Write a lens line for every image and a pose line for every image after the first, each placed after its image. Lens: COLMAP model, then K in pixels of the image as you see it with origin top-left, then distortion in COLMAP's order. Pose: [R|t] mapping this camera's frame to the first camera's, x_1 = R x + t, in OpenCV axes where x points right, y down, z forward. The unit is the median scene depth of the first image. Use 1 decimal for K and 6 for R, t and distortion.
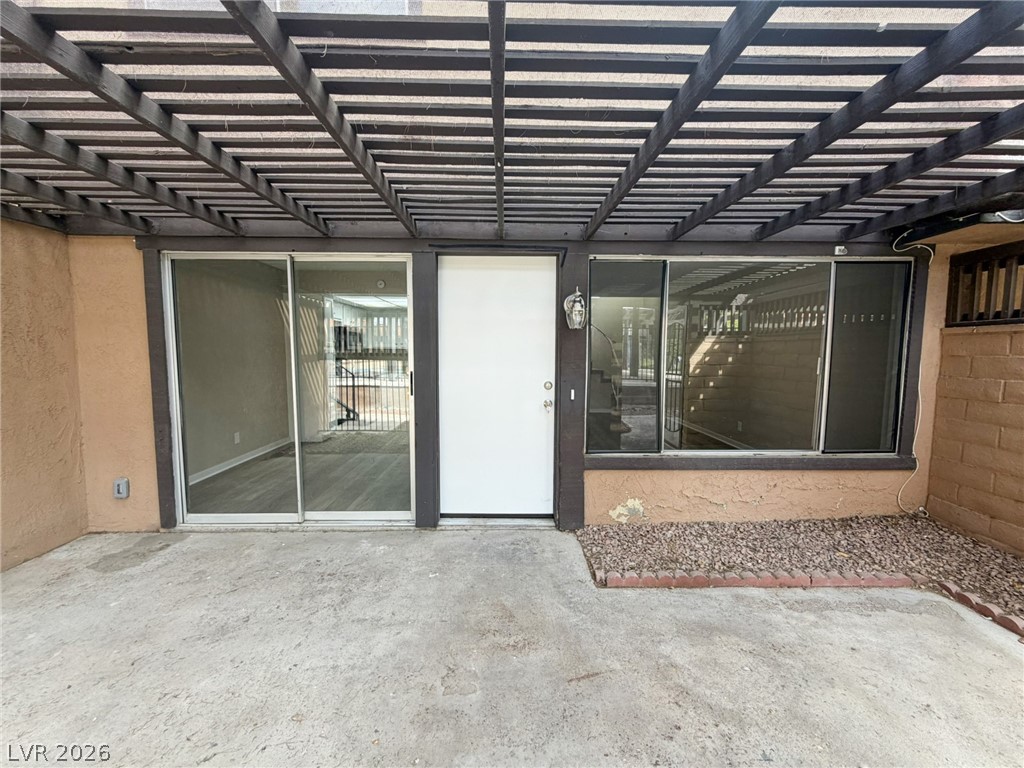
lens RADIAL K [[414.9, 0, 505.9], [0, 414.9, 383.9], [0, 0, 1]] dist [-0.001196, -0.000020]
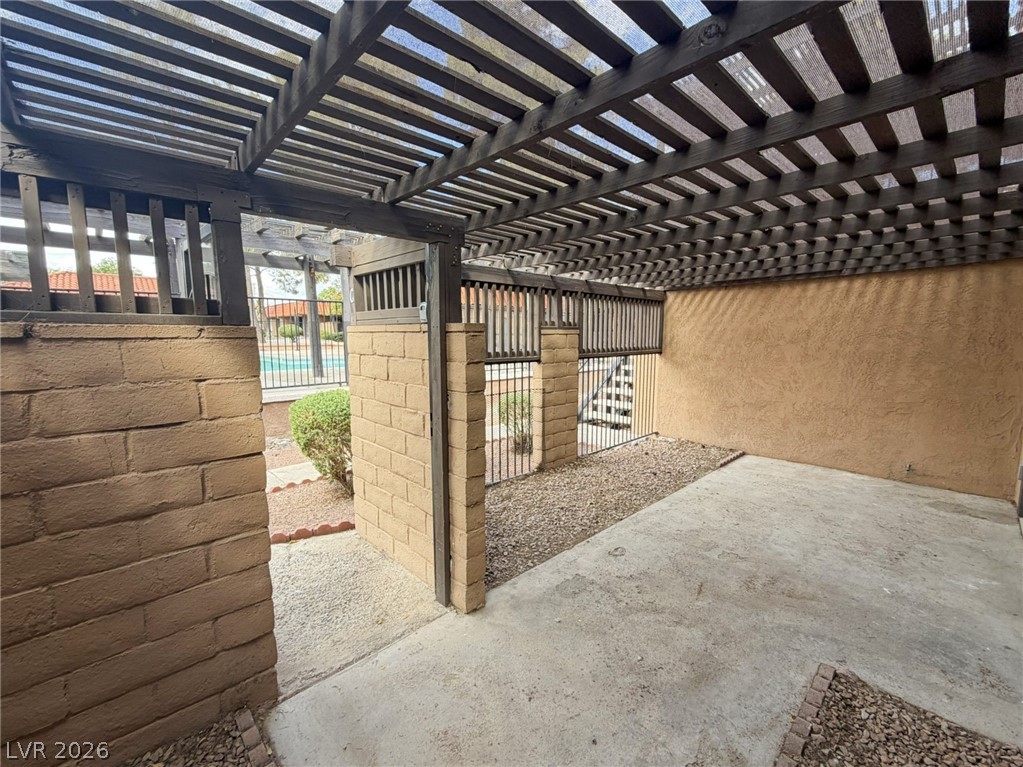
lens RADIAL K [[414.5, 0, 508.3], [0, 414.5, 384.9], [0, 0, 1]] dist [-0.001196, -0.000020]
pose [[-0.741795, 0.078968, -0.665962, 1.088651], [-0.052849, 0.983071, 0.175437, -0.139040], [0.668541, 0.165334, -0.725064, 1.018499]]
